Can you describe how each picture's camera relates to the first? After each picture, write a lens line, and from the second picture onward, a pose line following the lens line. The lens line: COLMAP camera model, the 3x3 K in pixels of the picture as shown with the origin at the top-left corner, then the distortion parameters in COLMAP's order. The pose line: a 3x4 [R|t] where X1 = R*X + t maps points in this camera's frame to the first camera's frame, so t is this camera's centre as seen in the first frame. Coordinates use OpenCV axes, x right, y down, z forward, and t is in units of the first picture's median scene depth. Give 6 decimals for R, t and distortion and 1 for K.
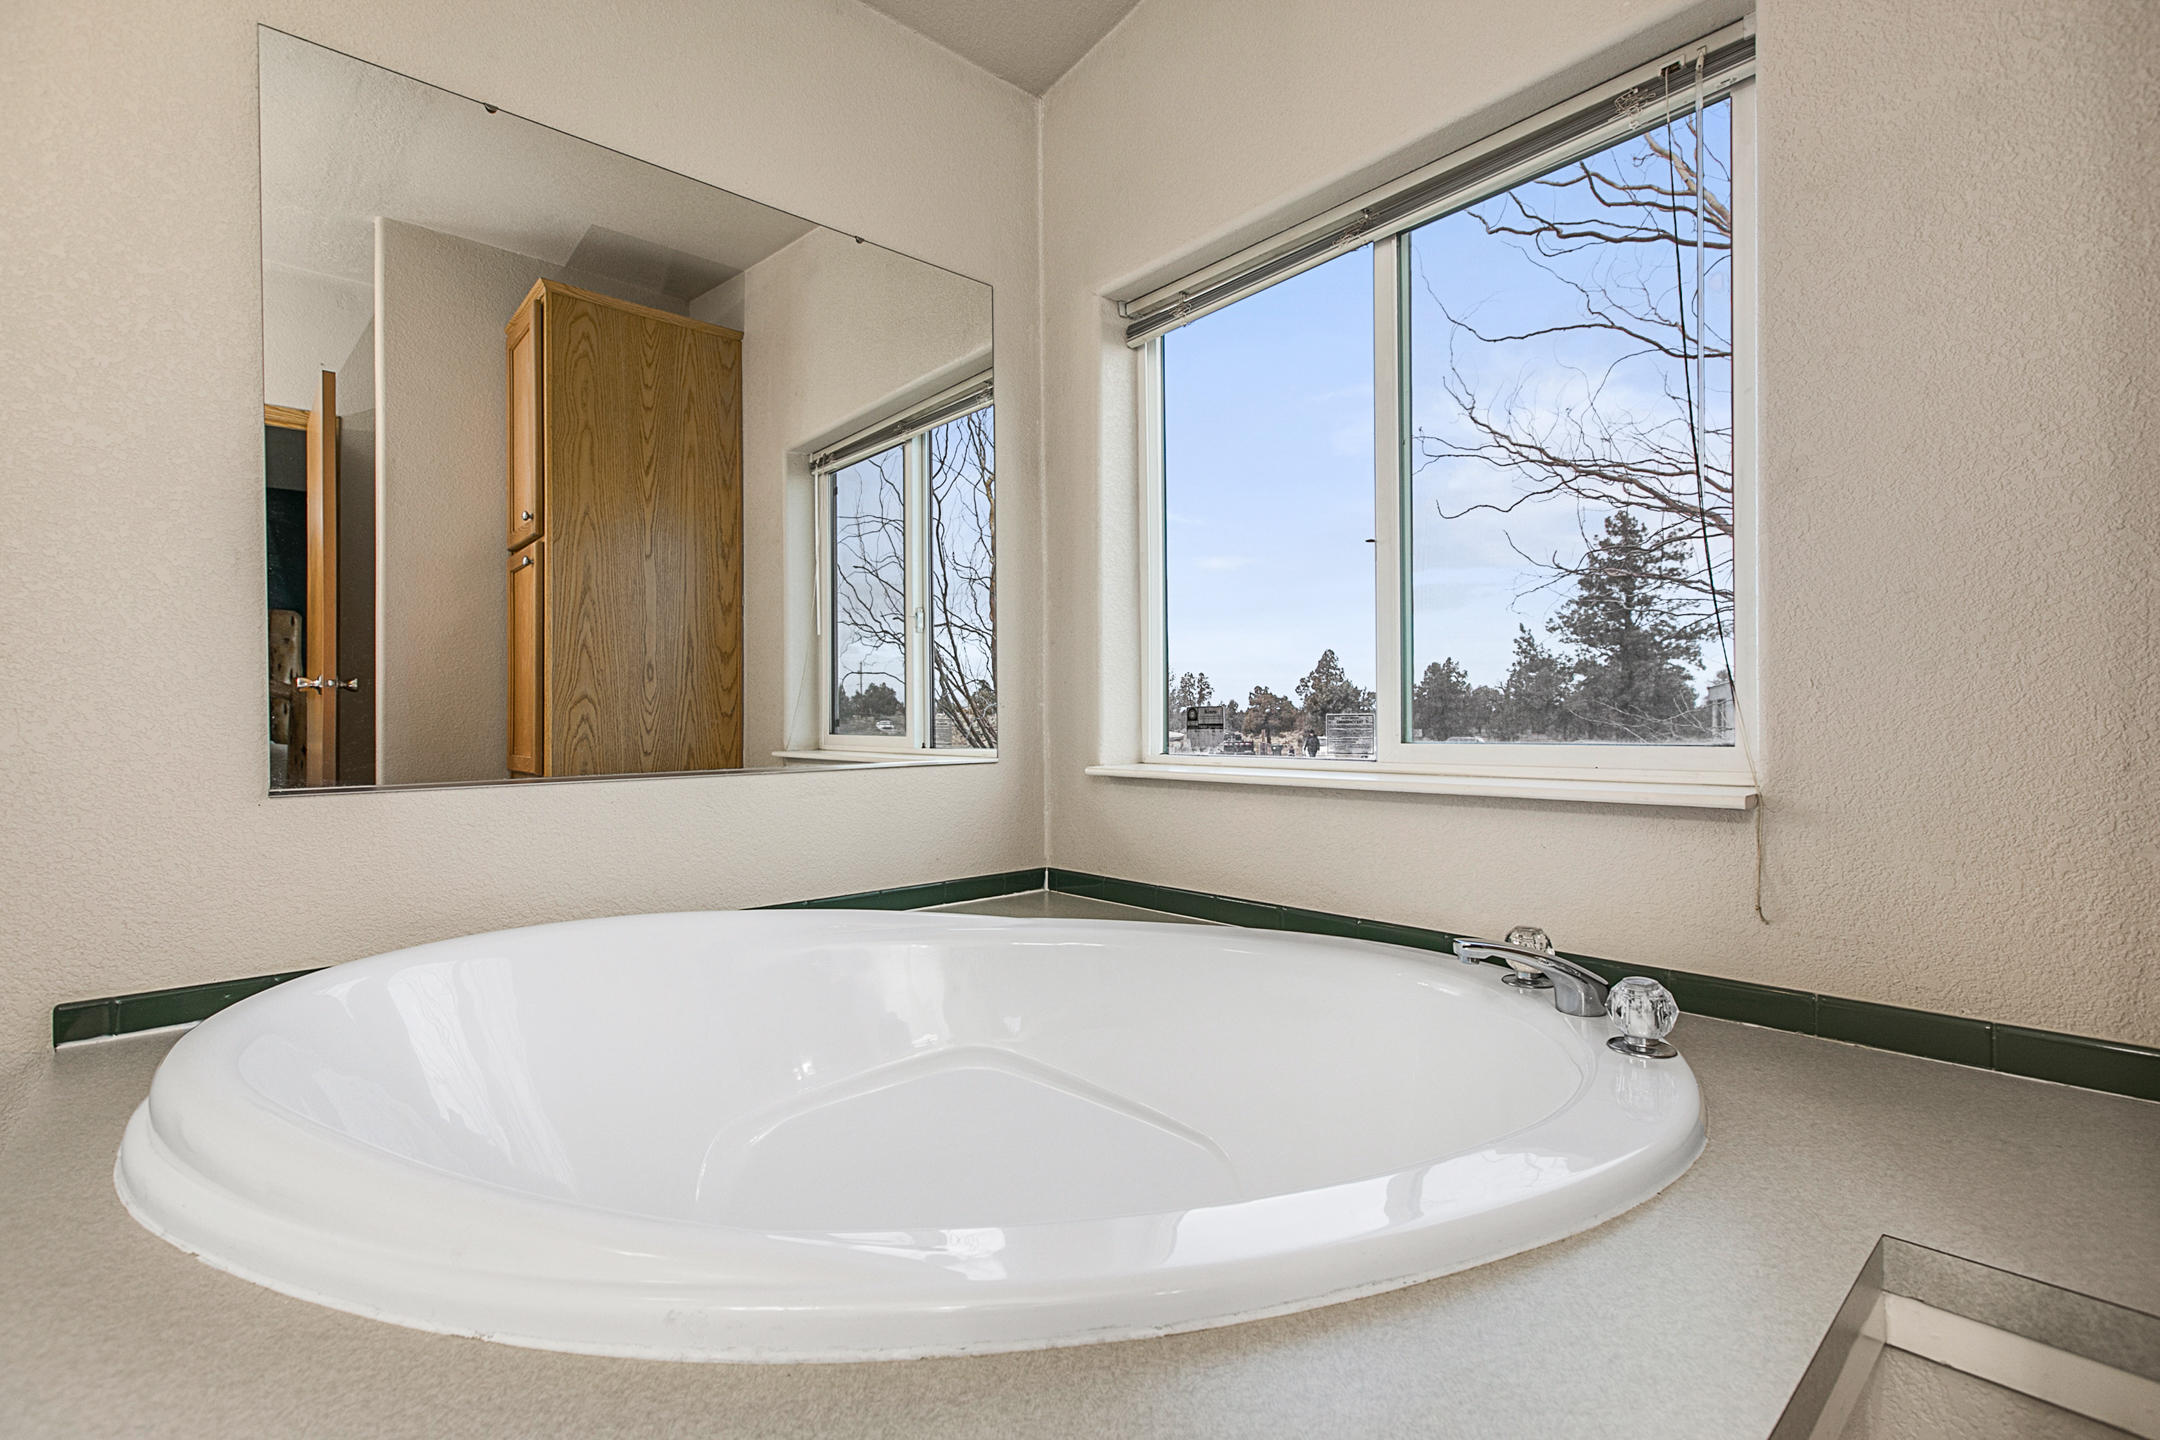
lens RADIAL K [[969.7, 0, 1080.0], [0, 969.7, 720.0], [0, 0, 1]] dist [-0.001418, -0.000236]
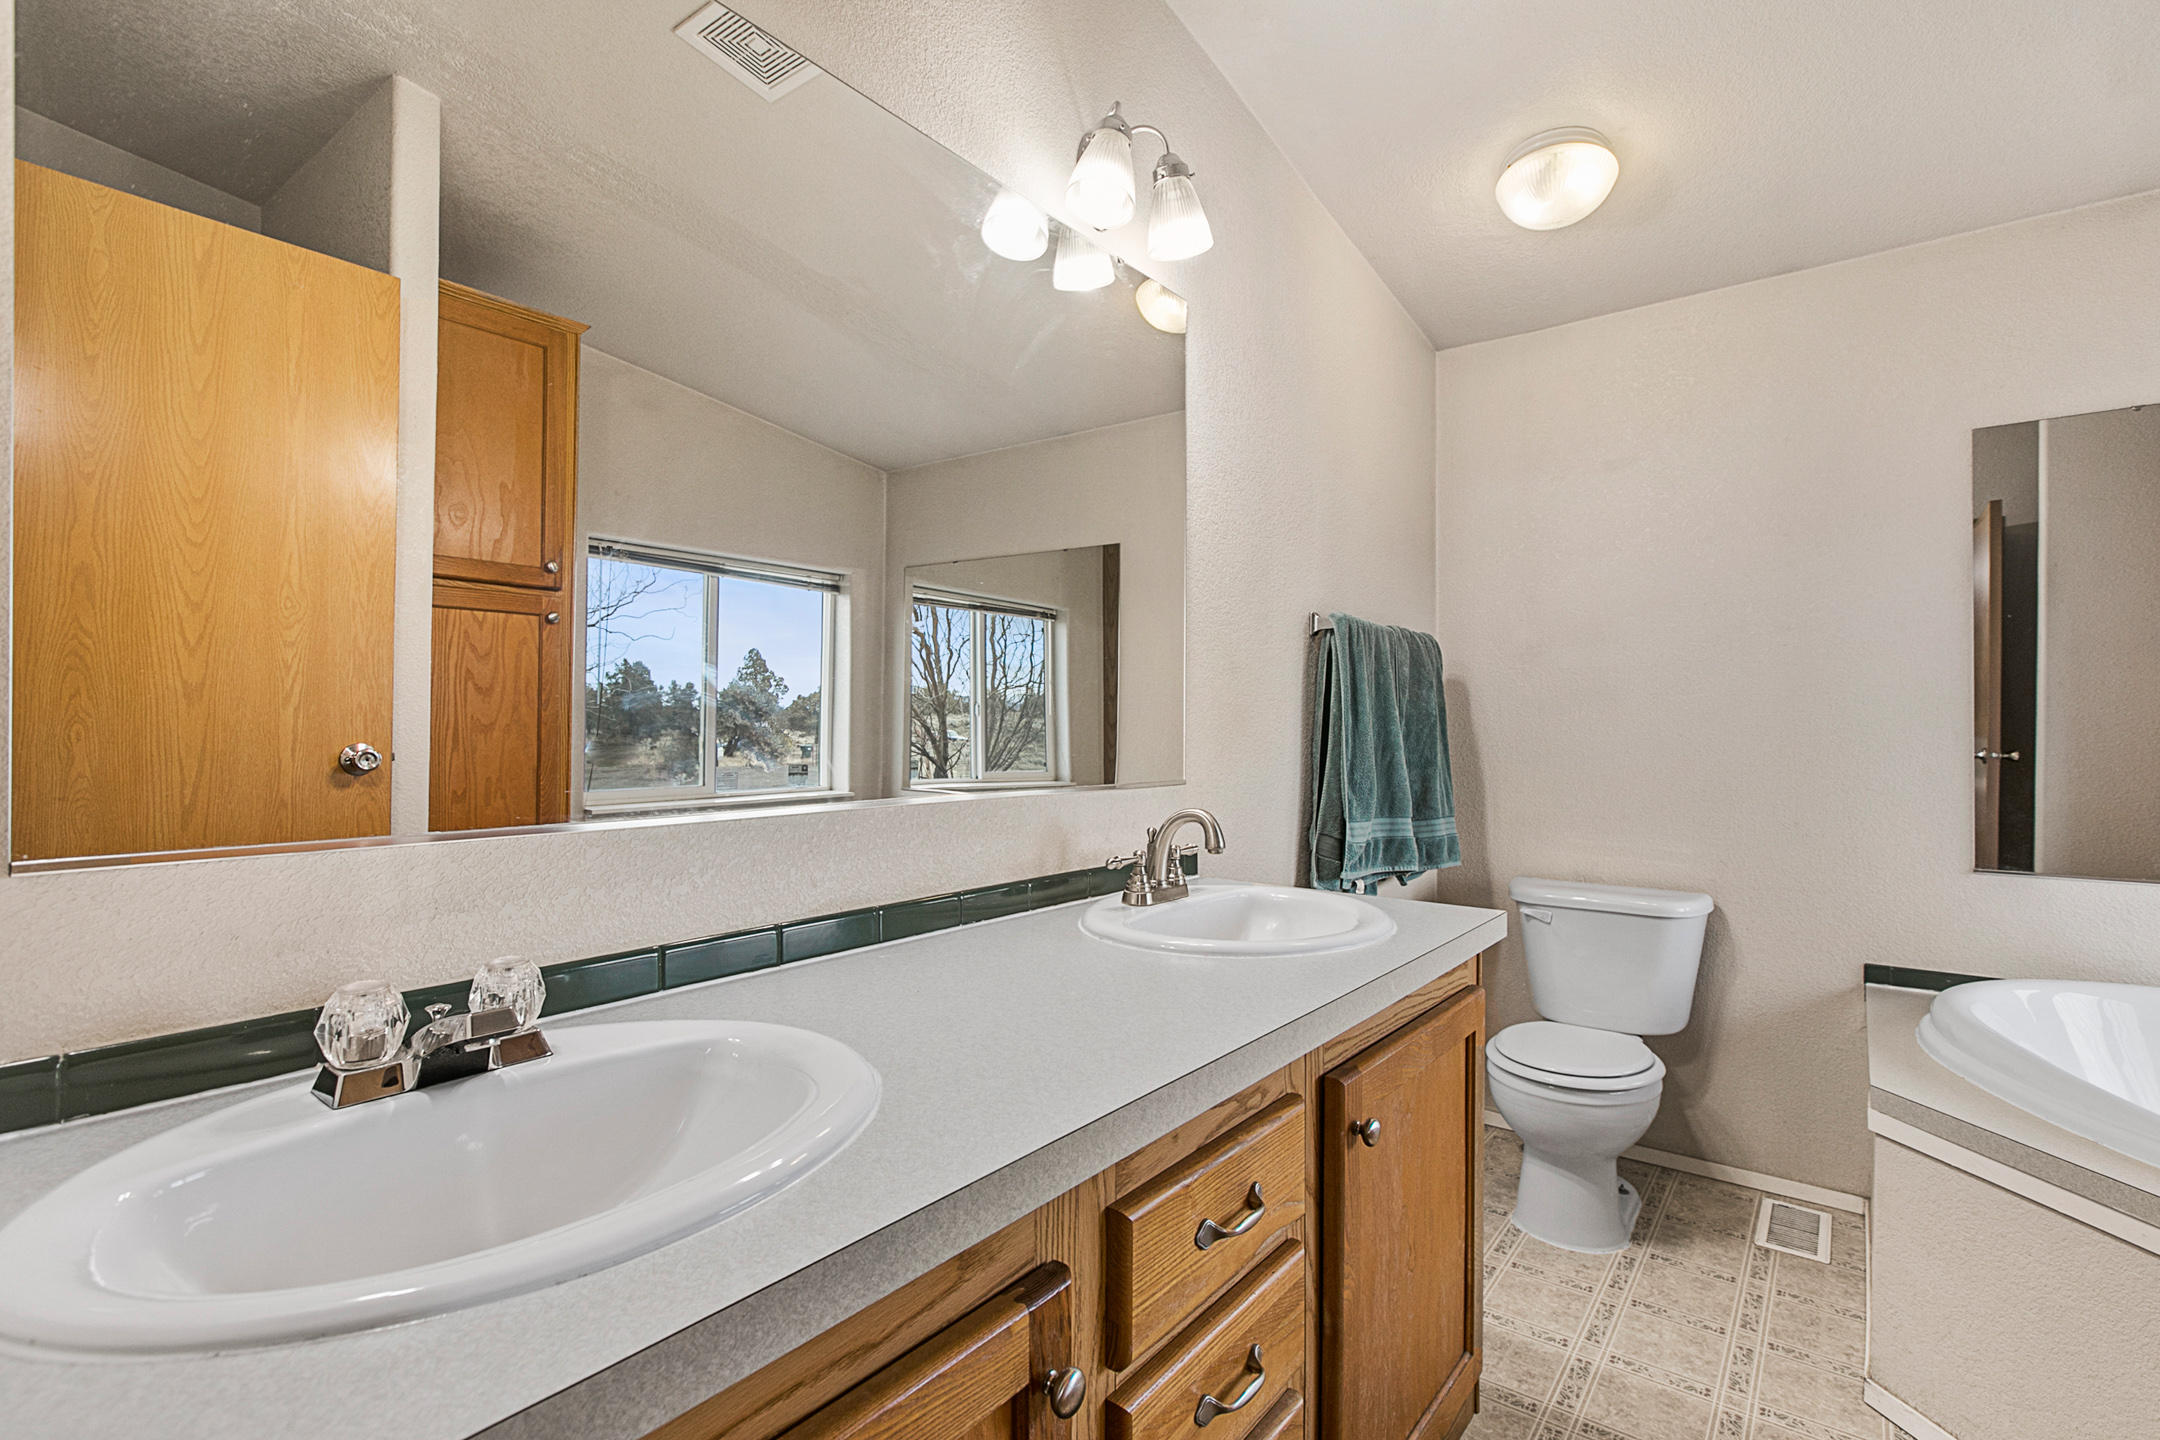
lens RADIAL K [[969.7, 0, 1080.0], [0, 969.7, 720.0], [0, 0, 1]] dist [-0.001418, -0.000236]
pose [[0.165259, -0.002327, -0.986247, 0.650128], [-0.012051, 0.999918, -0.004378, -0.179415], [0.986177, 0.012609, 0.165218, -0.925261]]
